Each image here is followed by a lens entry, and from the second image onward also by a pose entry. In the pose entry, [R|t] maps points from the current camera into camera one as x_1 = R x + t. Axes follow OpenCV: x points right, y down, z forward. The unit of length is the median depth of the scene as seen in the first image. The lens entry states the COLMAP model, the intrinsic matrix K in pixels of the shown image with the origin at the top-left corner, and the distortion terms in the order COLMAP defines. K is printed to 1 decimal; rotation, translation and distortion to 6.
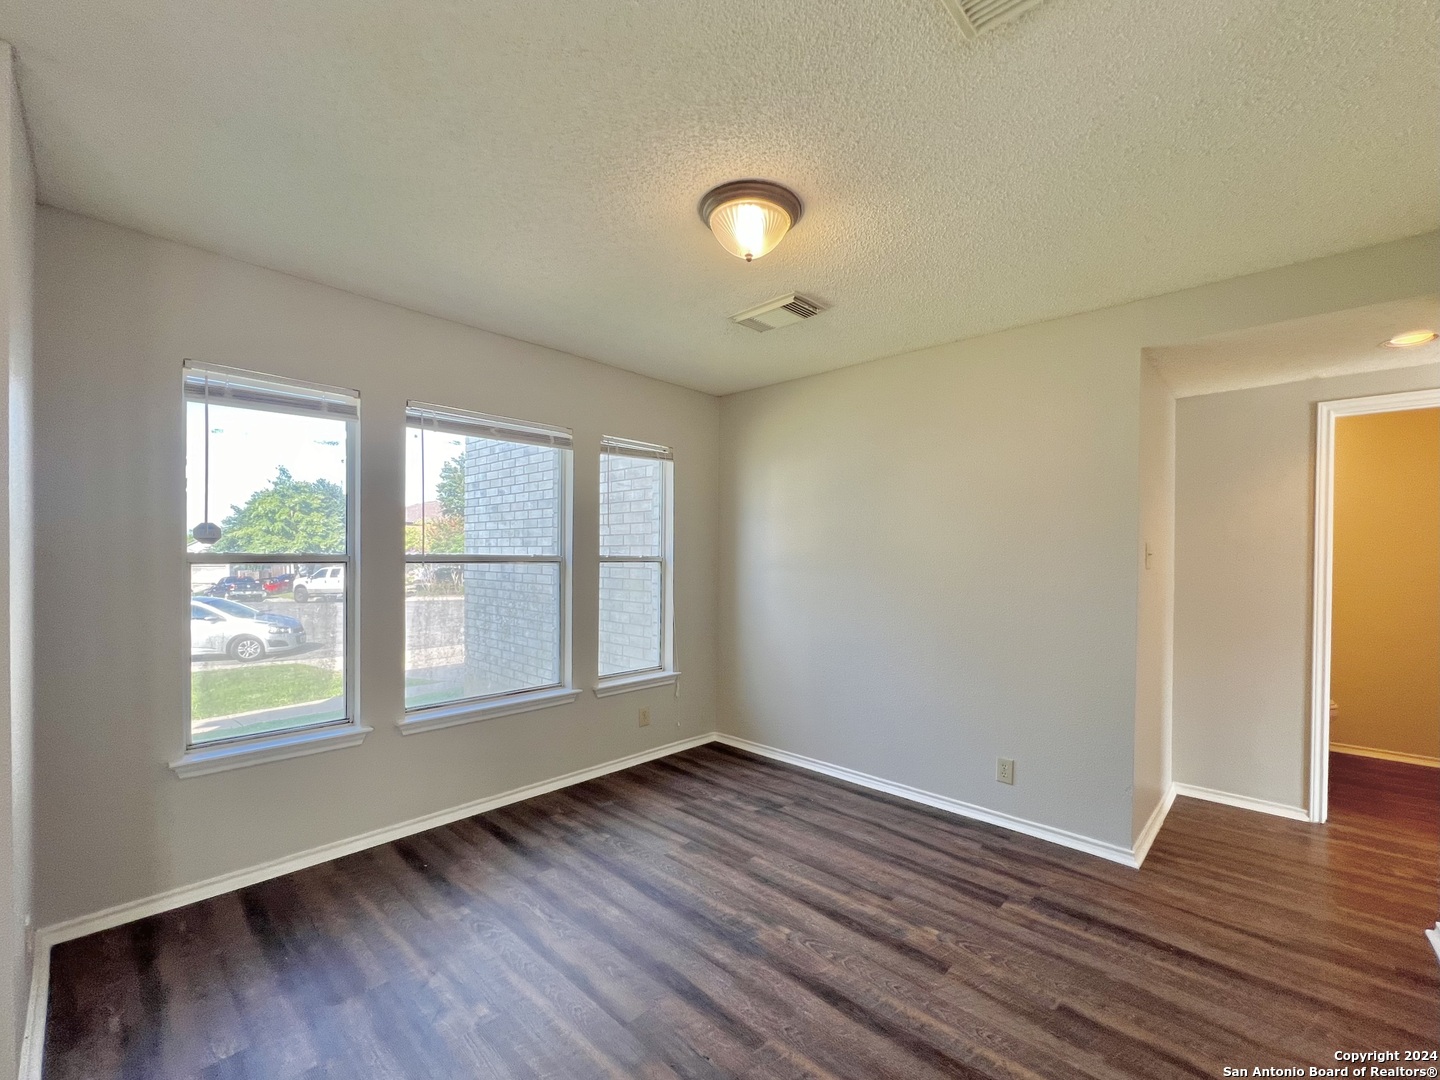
lens RADIAL K [[607.9, 0, 727.4], [0, 607.9, 562.7], [0, 0, 1]] dist [-0.000463, 0.000044]
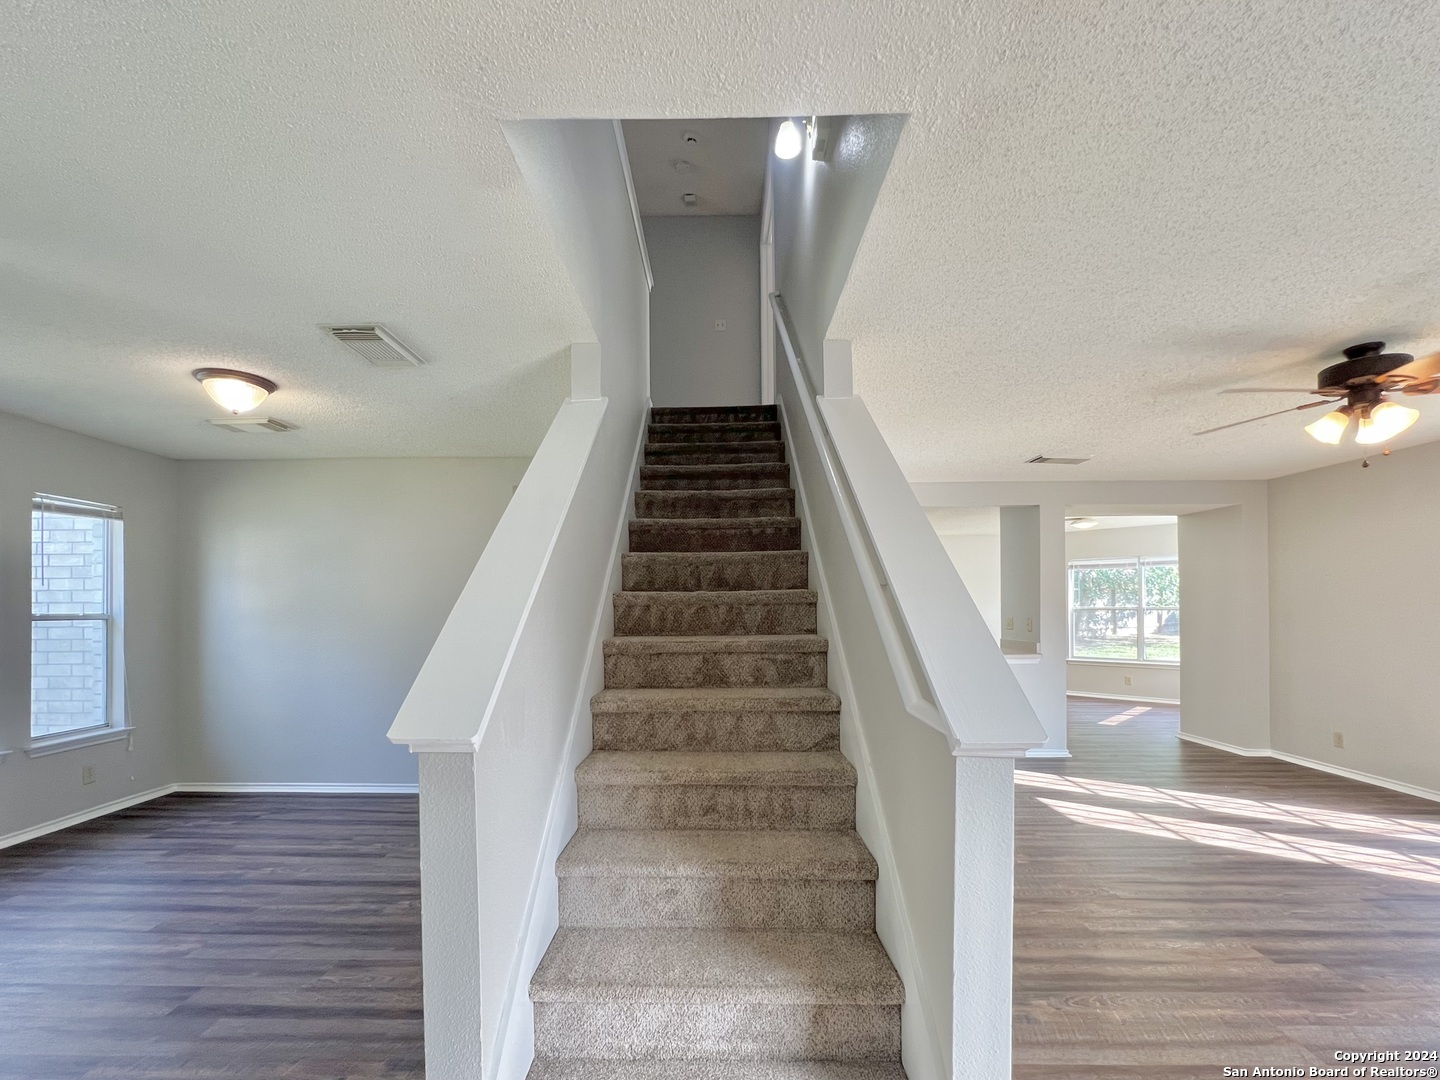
lens RADIAL K [[646.3, 0, 702.8], [0, 646.3, 604.9], [0, 0, 1]] dist [-0.004528, 0.000169]
pose [[0.750290, -0.007837, 0.661062, -0.094735], [0.019408, 0.999760, -0.010176, 0.006161], [-0.660823, 0.020465, 0.750262, -0.576256]]
